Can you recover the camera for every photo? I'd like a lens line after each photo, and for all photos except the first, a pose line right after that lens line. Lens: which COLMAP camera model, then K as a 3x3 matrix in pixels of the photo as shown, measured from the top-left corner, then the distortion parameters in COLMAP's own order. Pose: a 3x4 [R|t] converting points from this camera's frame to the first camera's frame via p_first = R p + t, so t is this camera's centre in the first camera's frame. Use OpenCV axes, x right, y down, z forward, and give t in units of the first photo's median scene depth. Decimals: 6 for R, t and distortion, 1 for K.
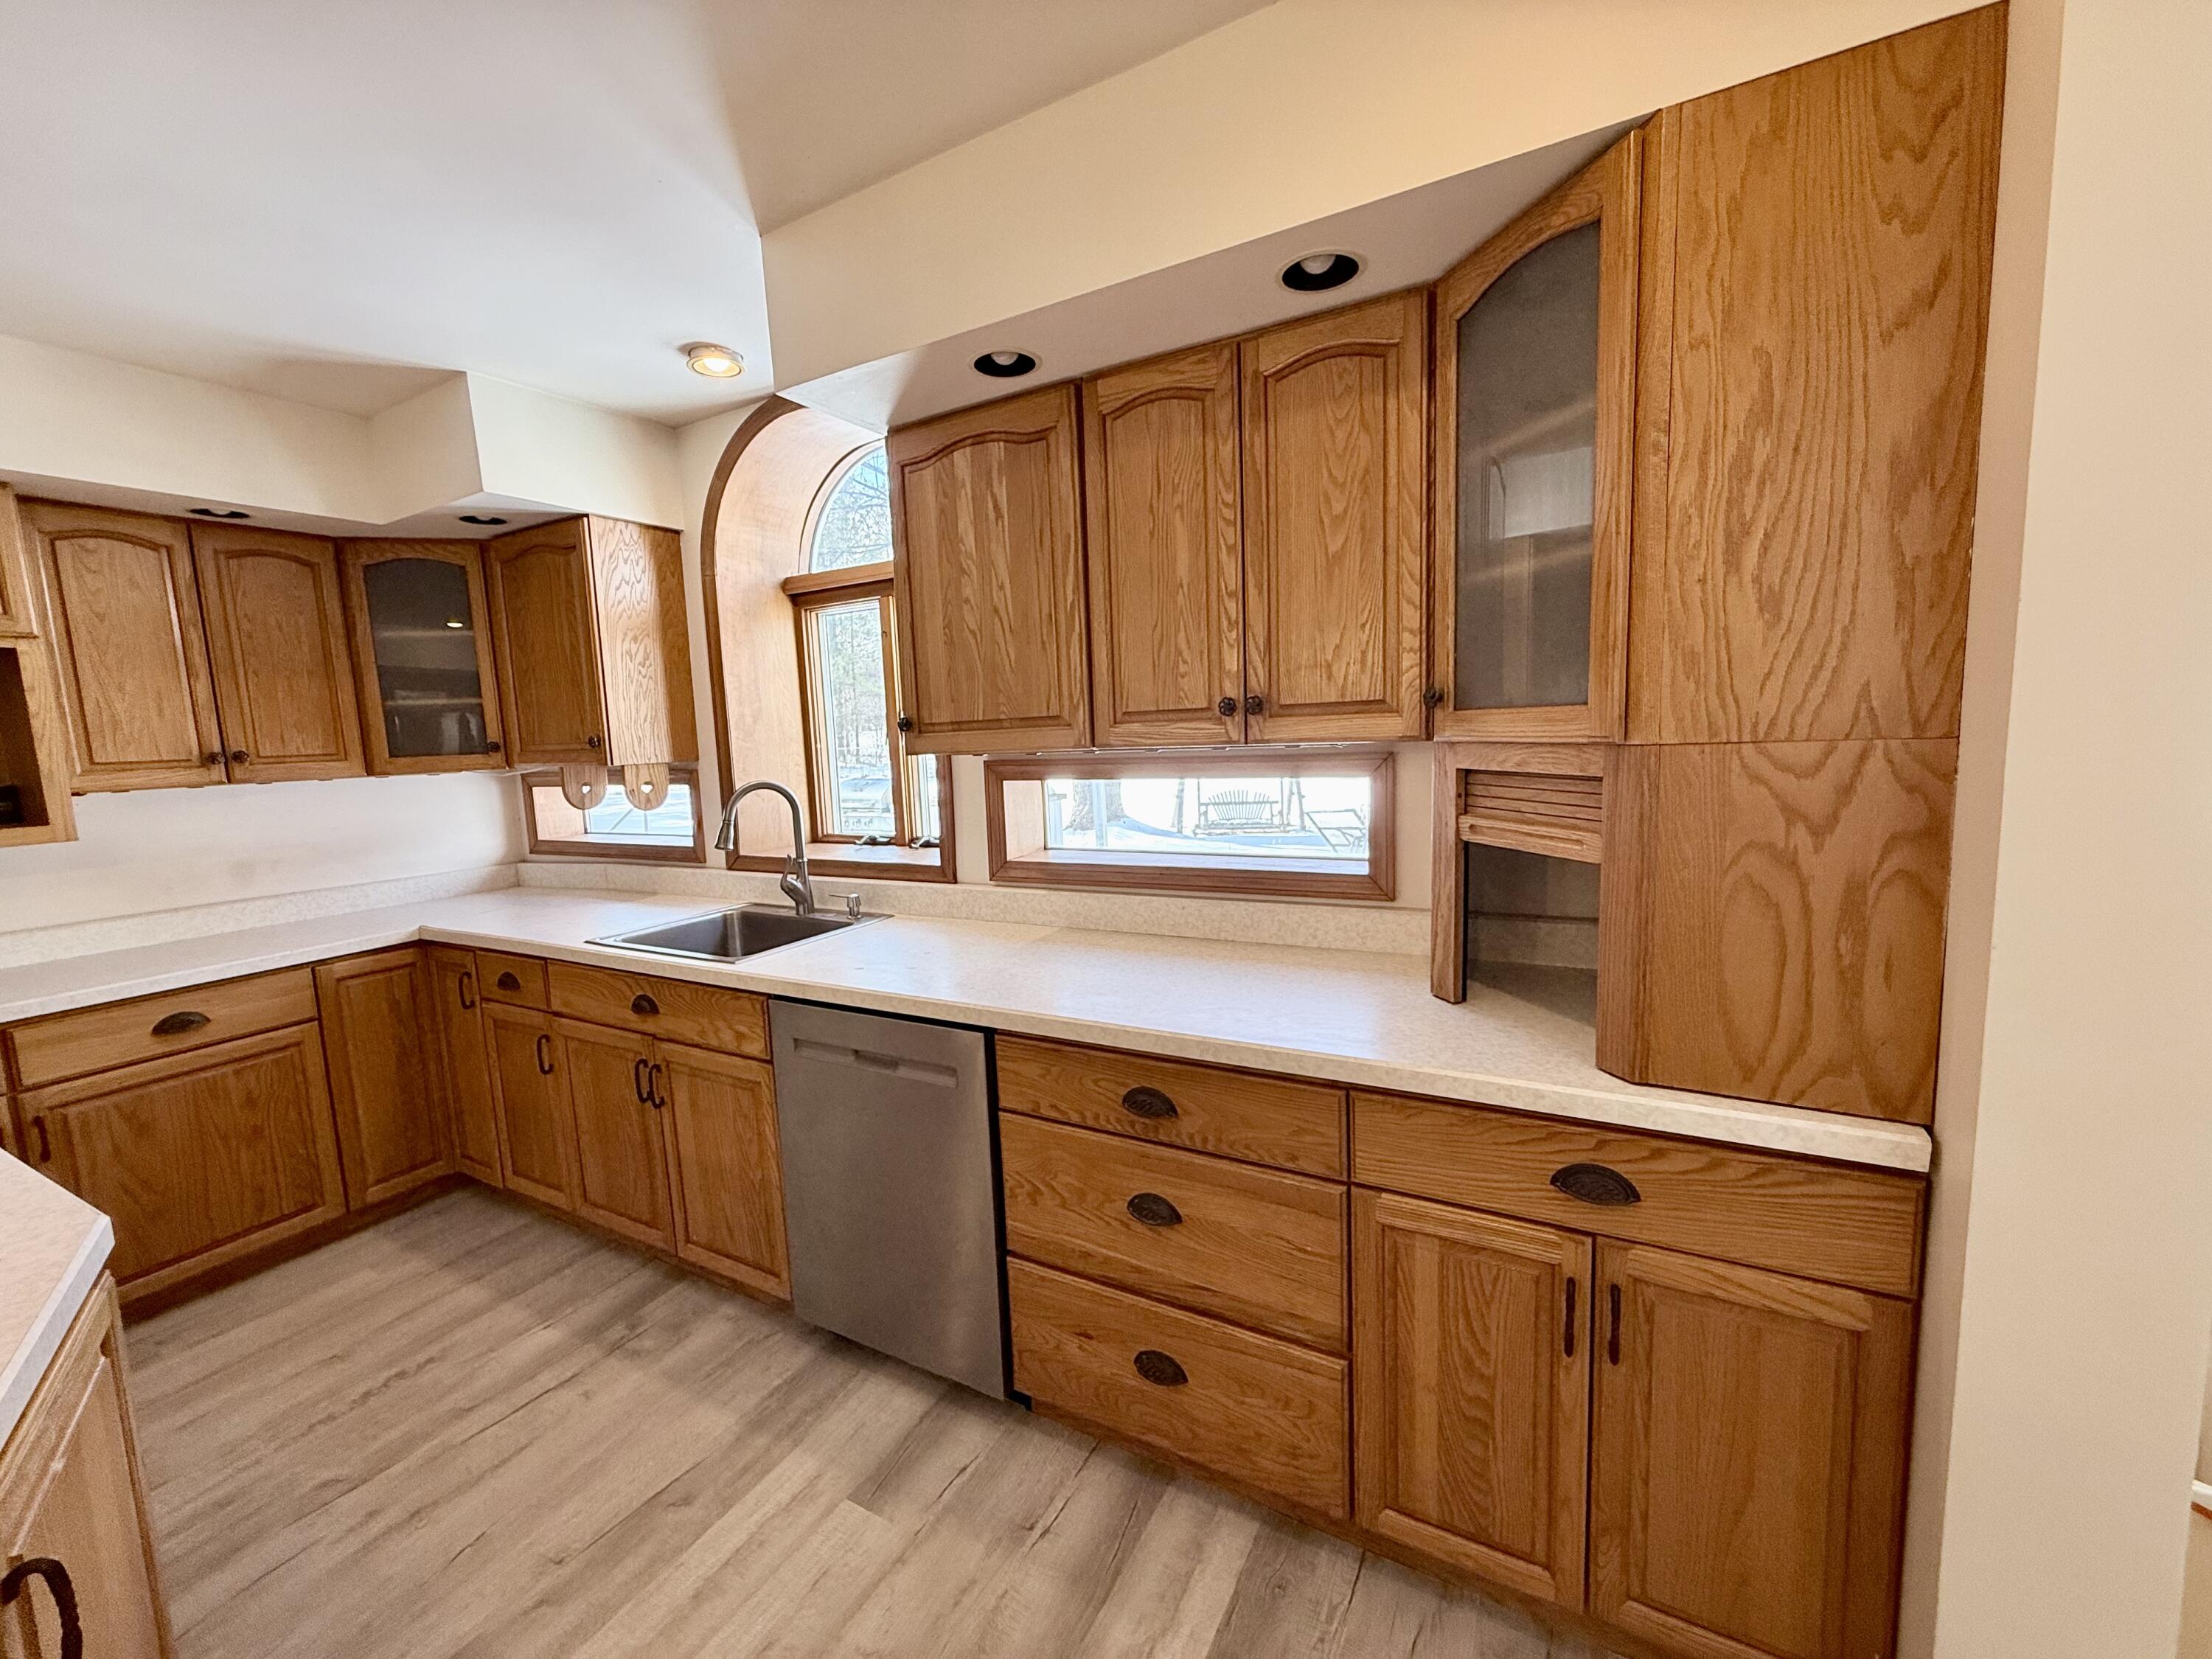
lens RADIAL K [[877.7, 0, 1108.2], [0, 877.7, 830.6], [0, 0, 1]] dist [0.008047, 0.000441]
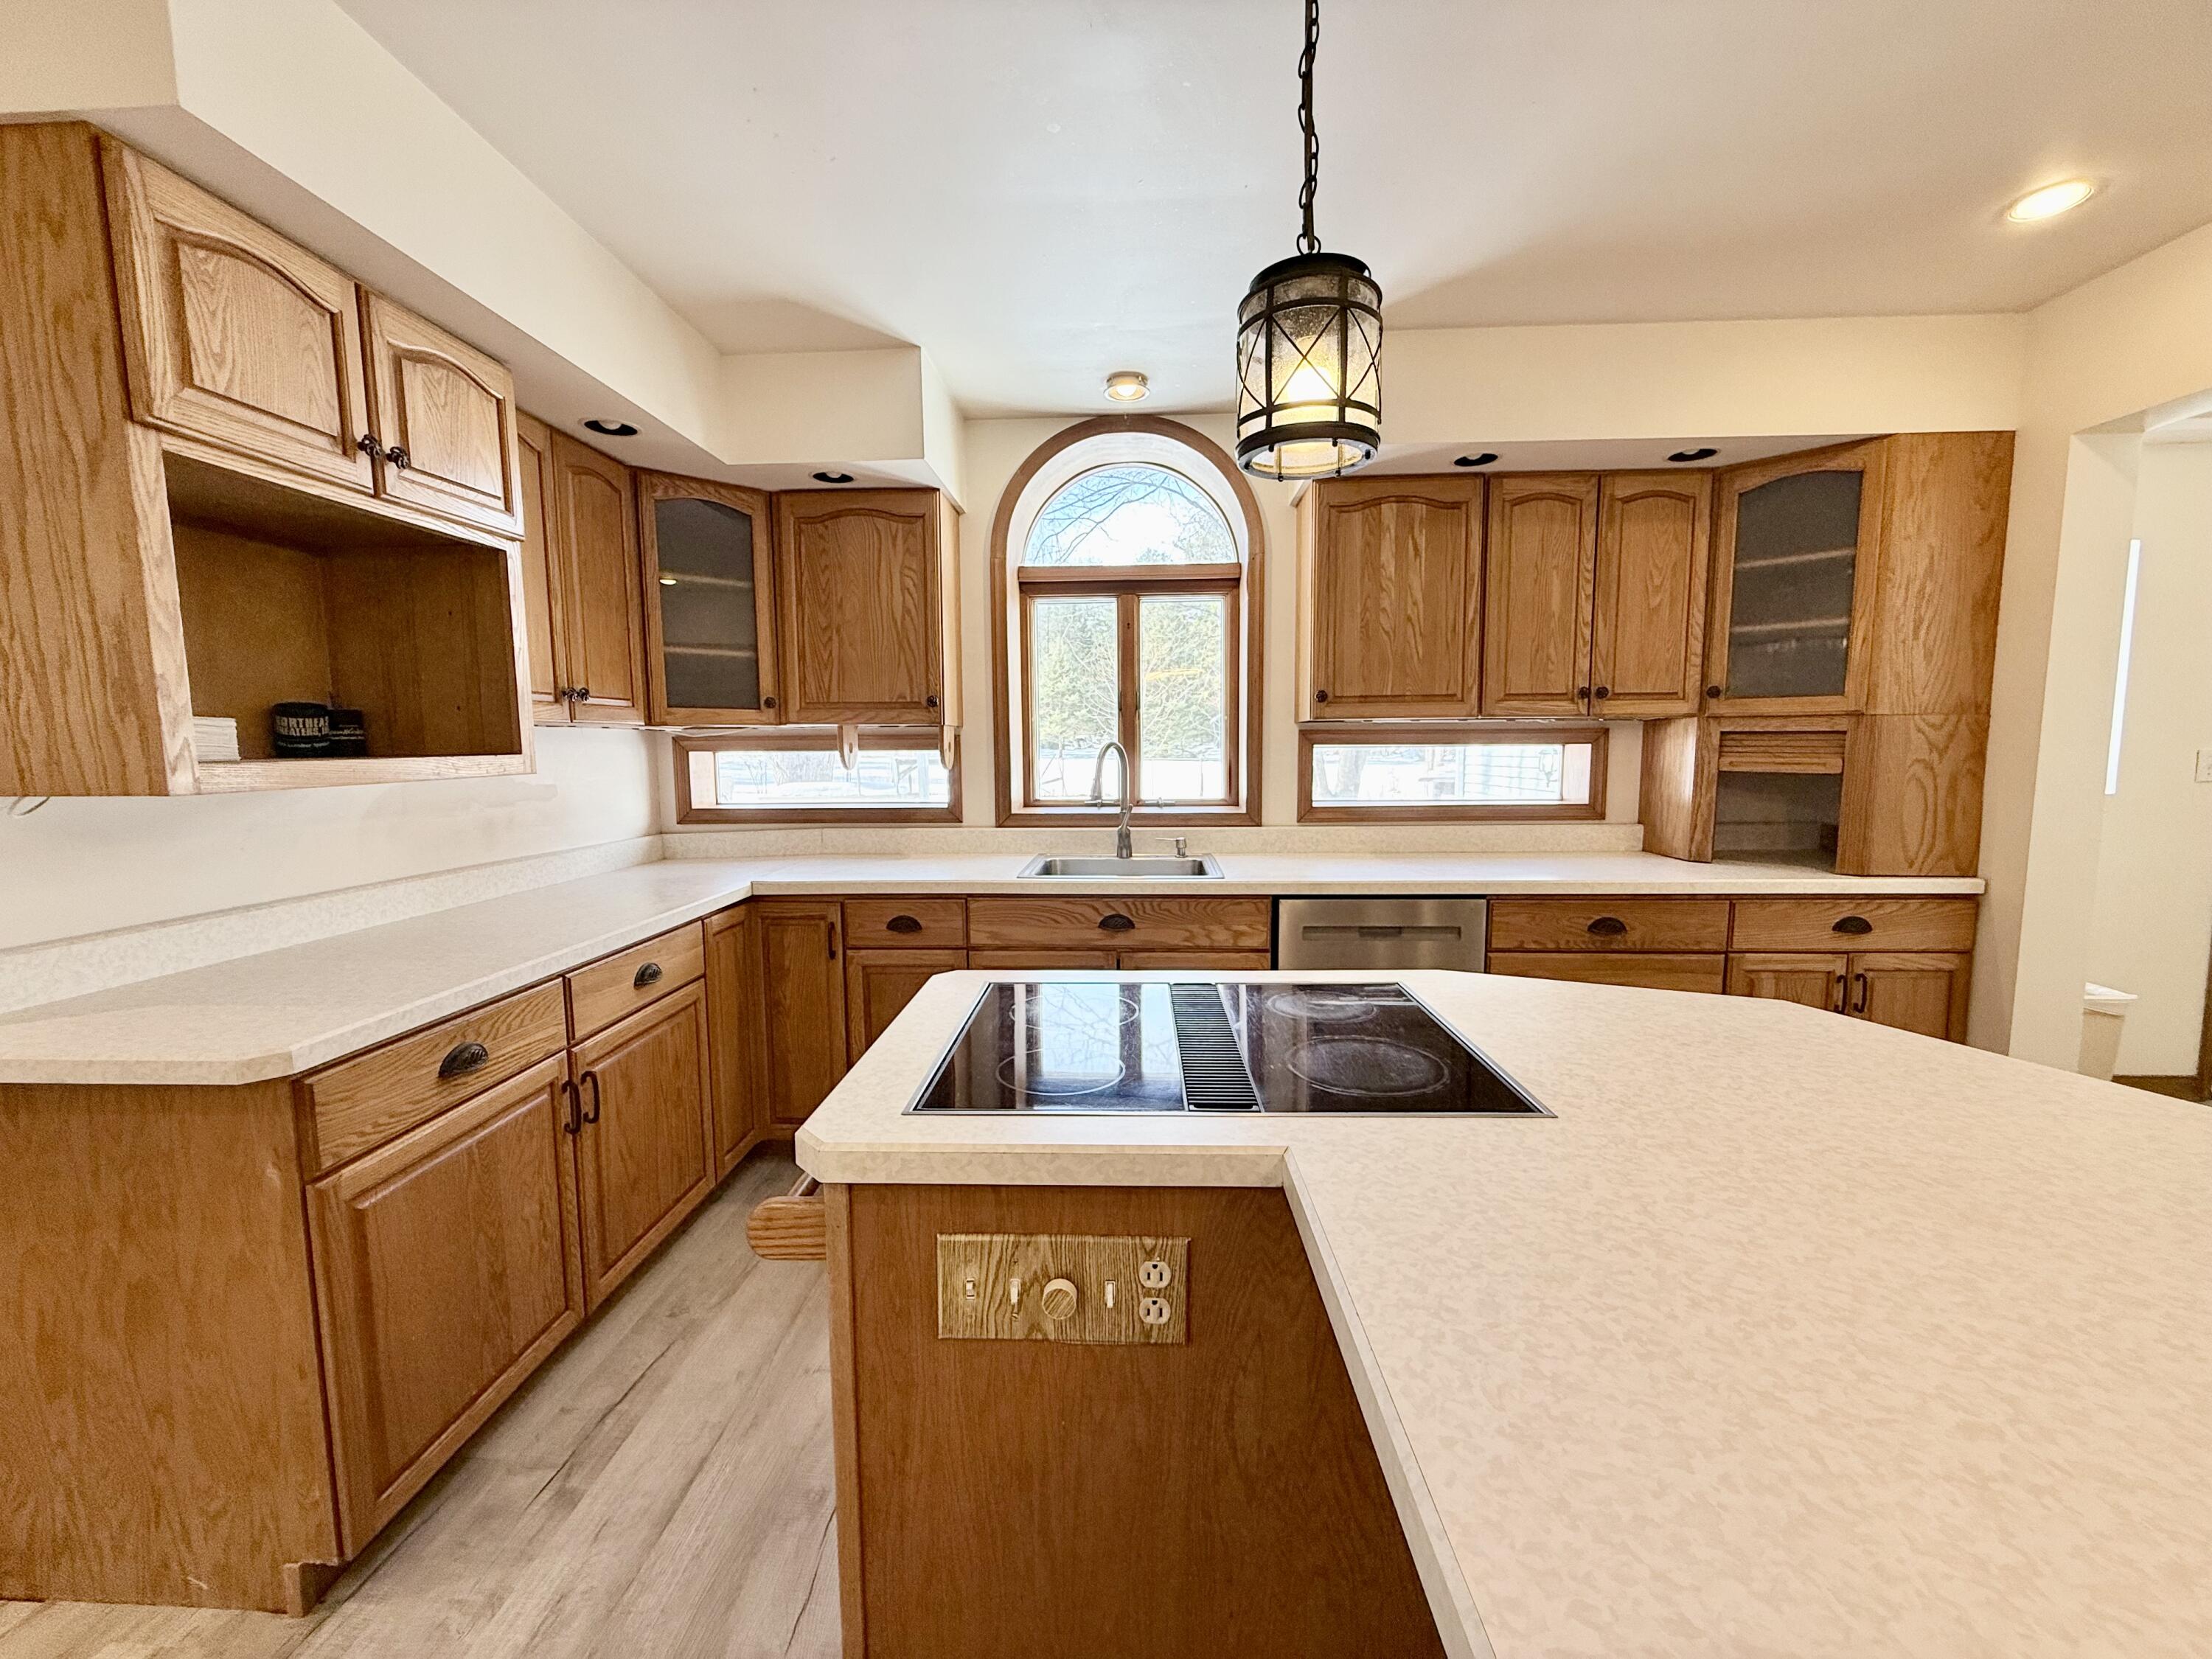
lens RADIAL K [[877.7, 0, 1103.9], [0, 877.7, 831.9], [0, 0, 1]] dist [0.008047, 0.000441]
pose [[0.893729, -0.009884, 0.448499, -1.433743], [0.020998, 0.999583, -0.019814, 0.134140], [-0.448116, 0.027126, 0.893564, -0.055670]]
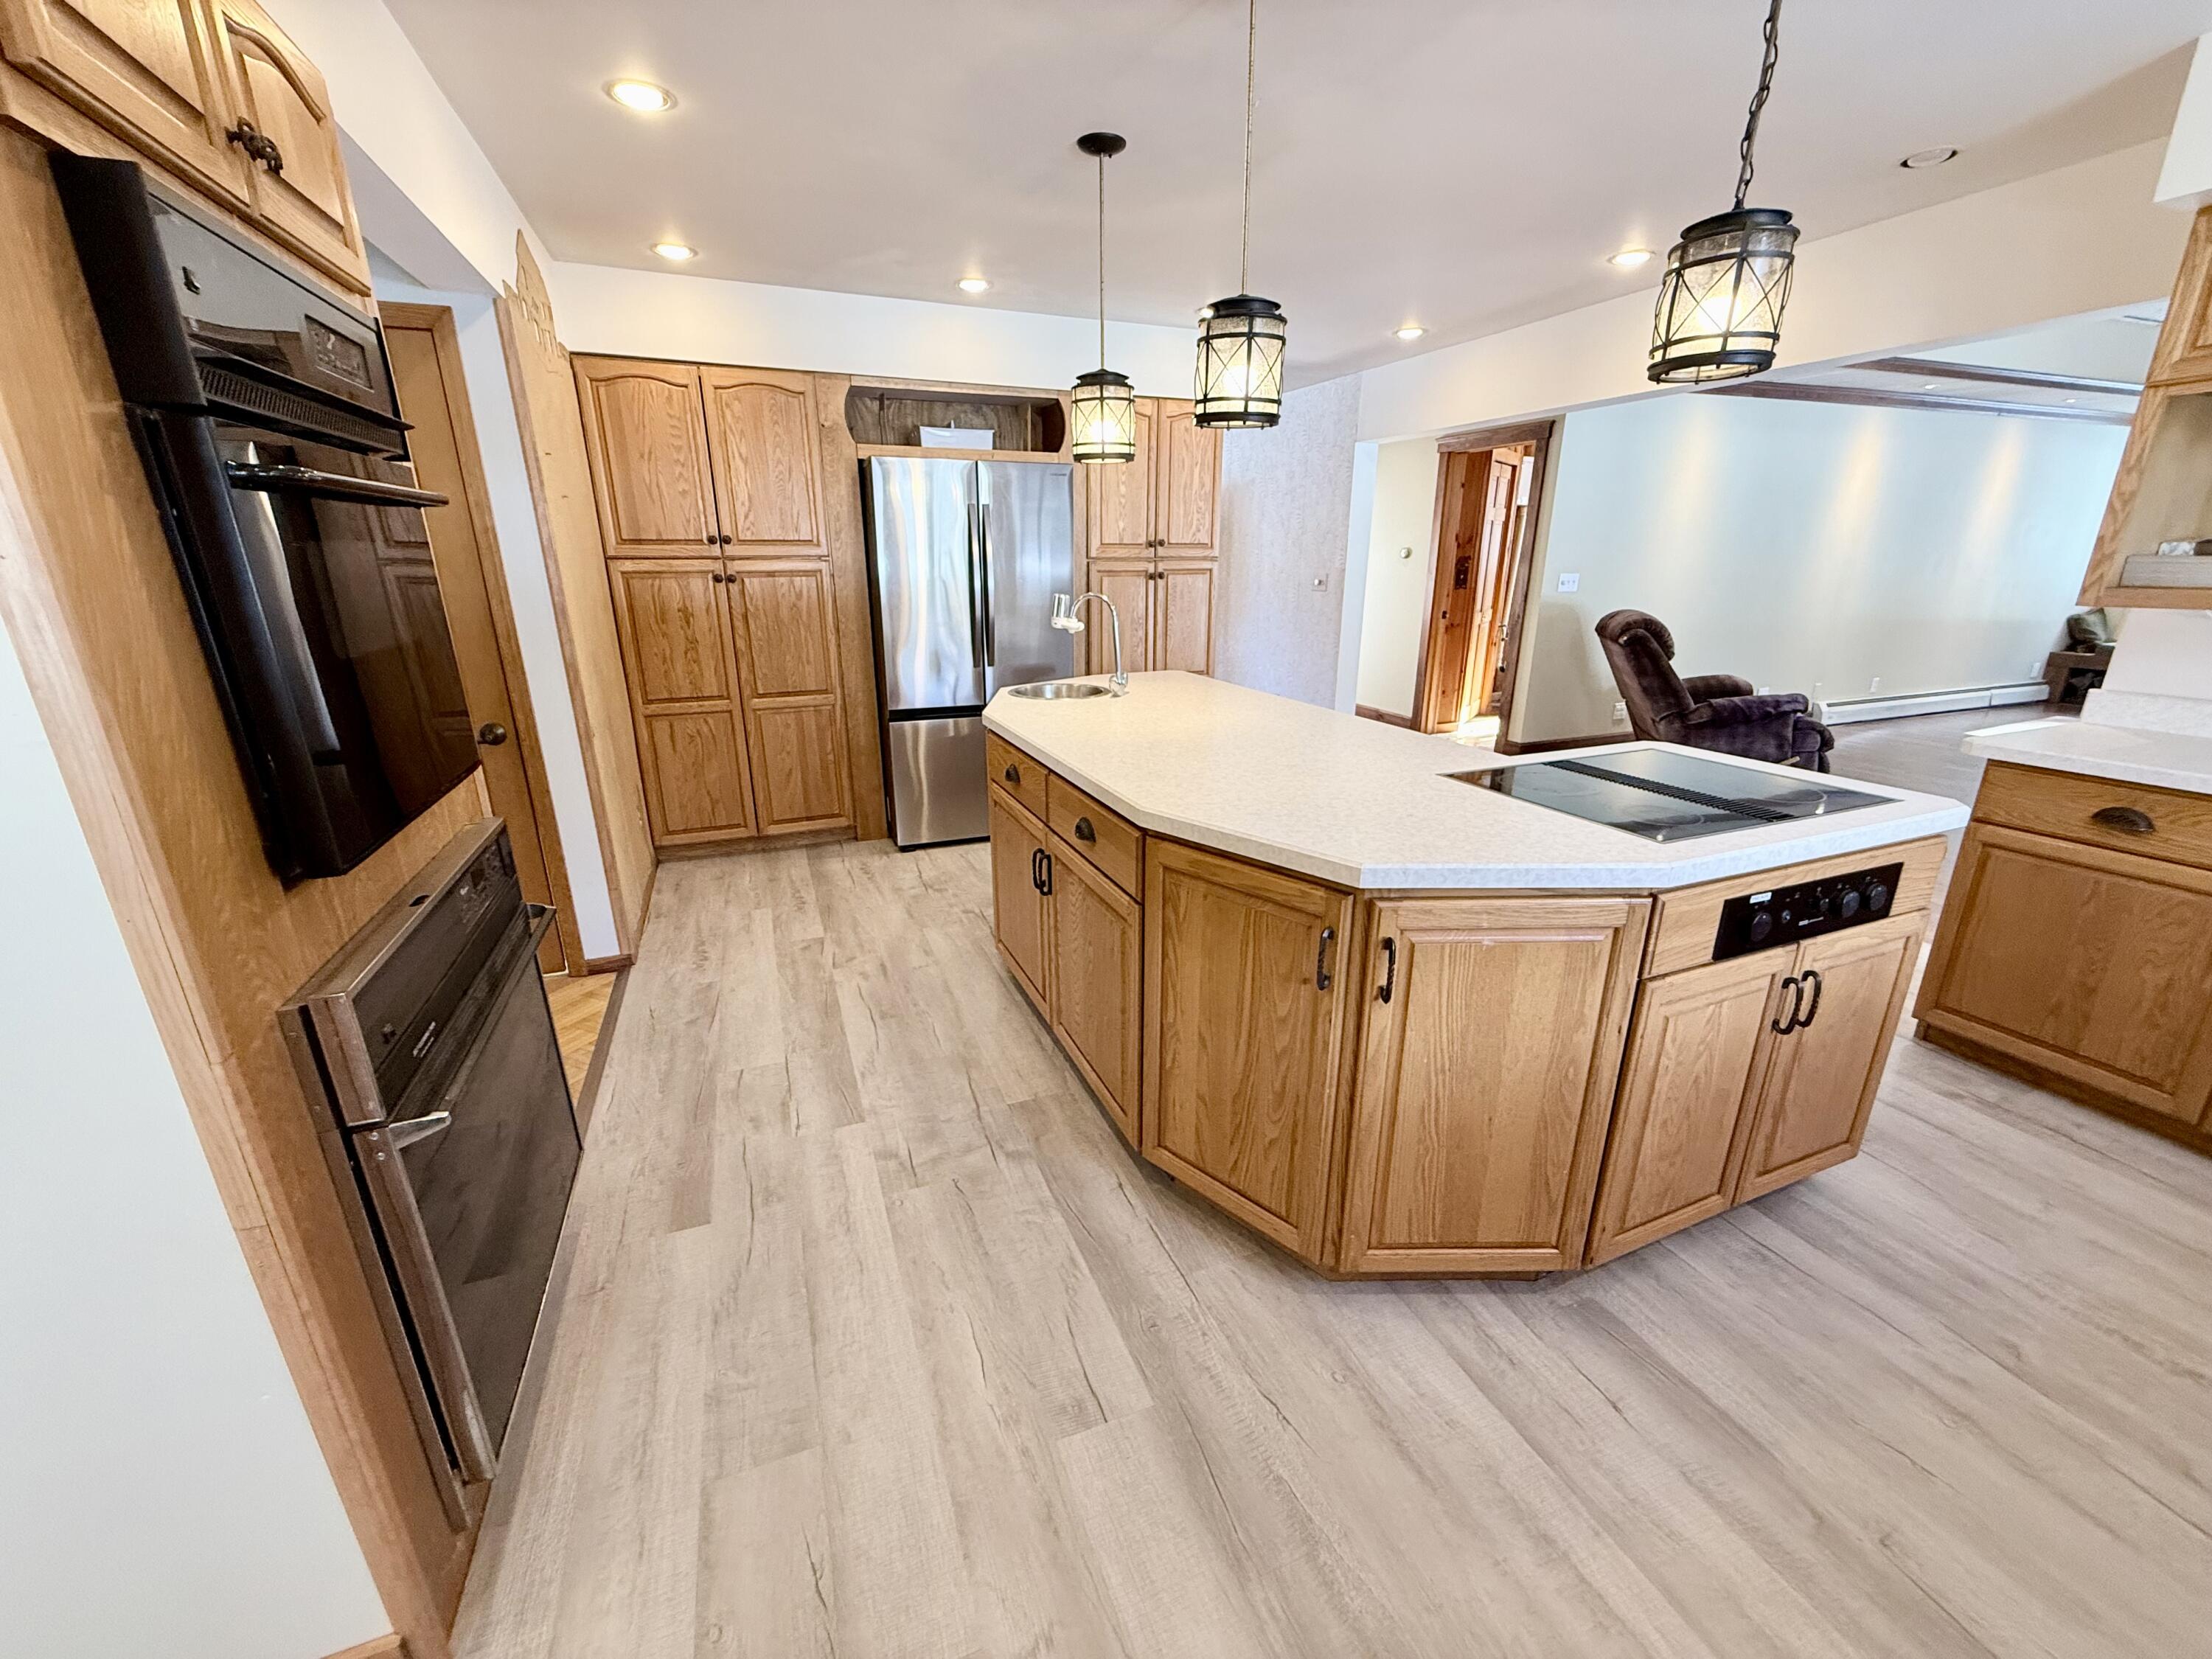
lens RADIAL K [[877.7, 0, 1111.8], [0, 877.7, 831.5], [0, 0, 1]] dist [0.008047, 0.000441]
pose [[-0.626172, 0.270921, -0.731102, 0.234915], [-0.067278, 0.915417, 0.396844, -0.053164], [0.776776, 0.297680, -0.554982, 0.664596]]
